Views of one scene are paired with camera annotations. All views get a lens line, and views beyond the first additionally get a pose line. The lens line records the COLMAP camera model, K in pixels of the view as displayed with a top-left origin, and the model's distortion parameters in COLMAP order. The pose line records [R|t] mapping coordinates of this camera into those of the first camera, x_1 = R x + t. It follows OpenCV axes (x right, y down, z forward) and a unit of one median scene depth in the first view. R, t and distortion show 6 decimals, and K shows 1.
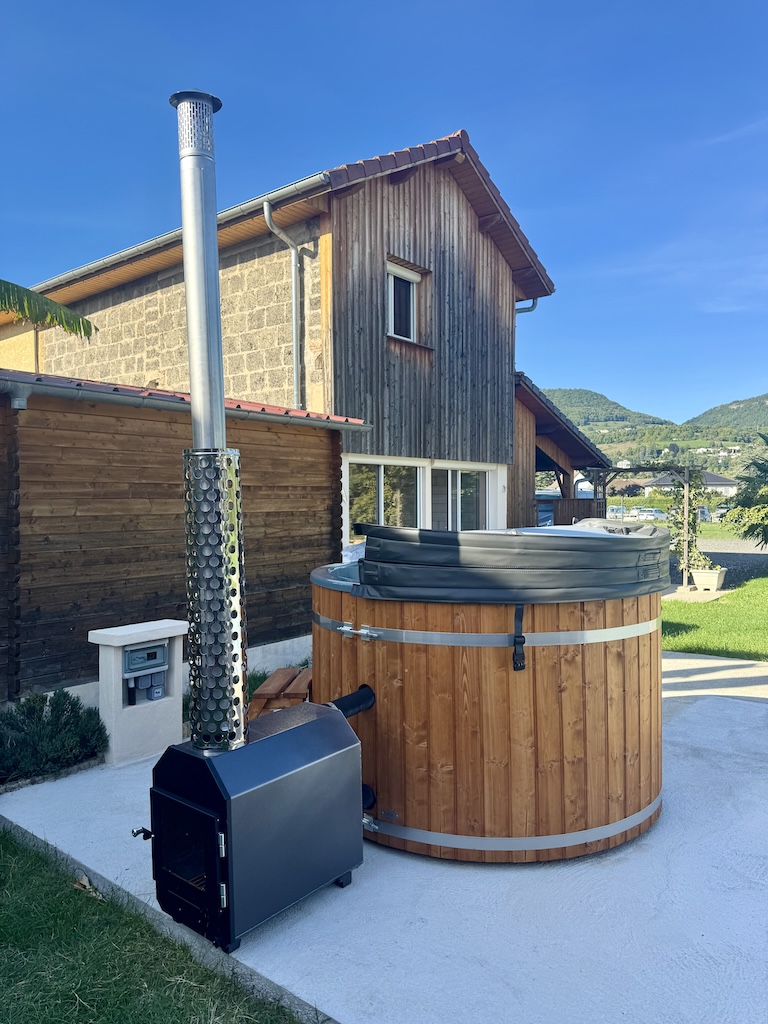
lens RADIAL K [[724.6, 0, 401.8], [0, 724.6, 502.1], [0, 0, 1]] dist [0.054831, -0.068218]
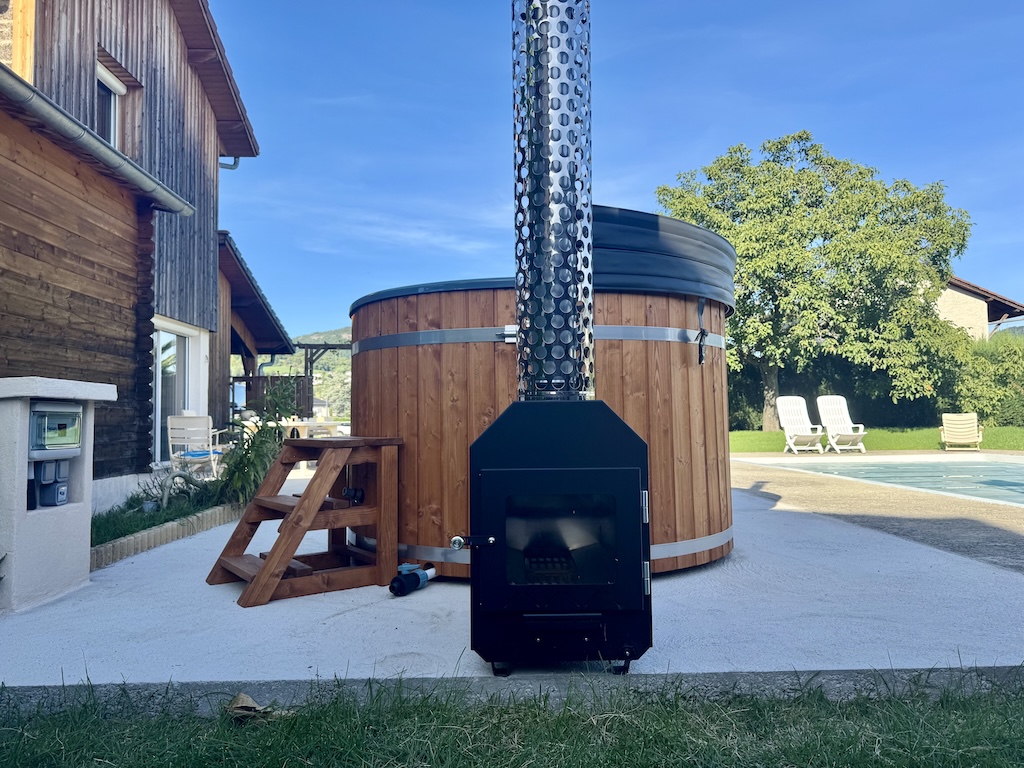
lens RADIAL K [[724.6, 0, 508.5], [0, 724.6, 378.7], [0, 0, 1]] dist [0.054831, -0.068218]
pose [[0.749022, 0.041464, 0.661246, -0.193227], [0.013421, 0.996885, -0.077714, 0.091242], [-0.662409, 0.067085, 0.746133, 0.123774]]
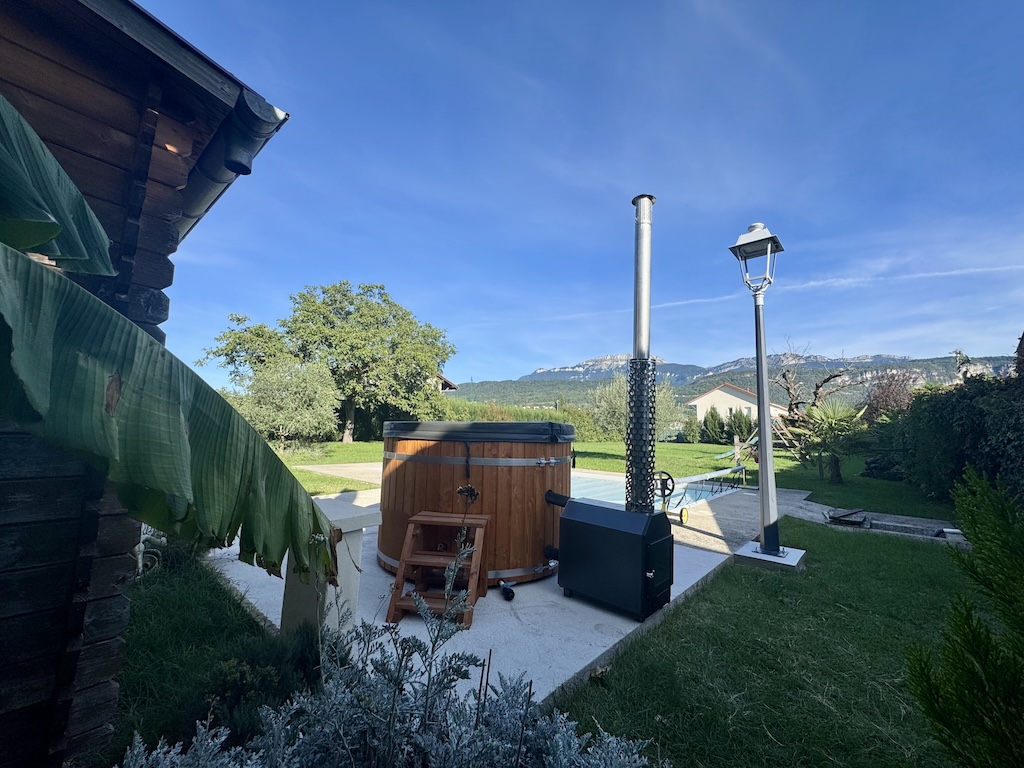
lens RADIAL K [[412.4, 0, 506.4], [0, 412.4, 382.3], [0, 0, 1]] dist [-0.003857, -0.000104]
pose [[0.041041, 0.126970, 0.991057, -0.212005], [-0.009310, 0.991898, -0.126692, 0.084397], [-0.999114, -0.004027, 0.041891, 0.148260]]
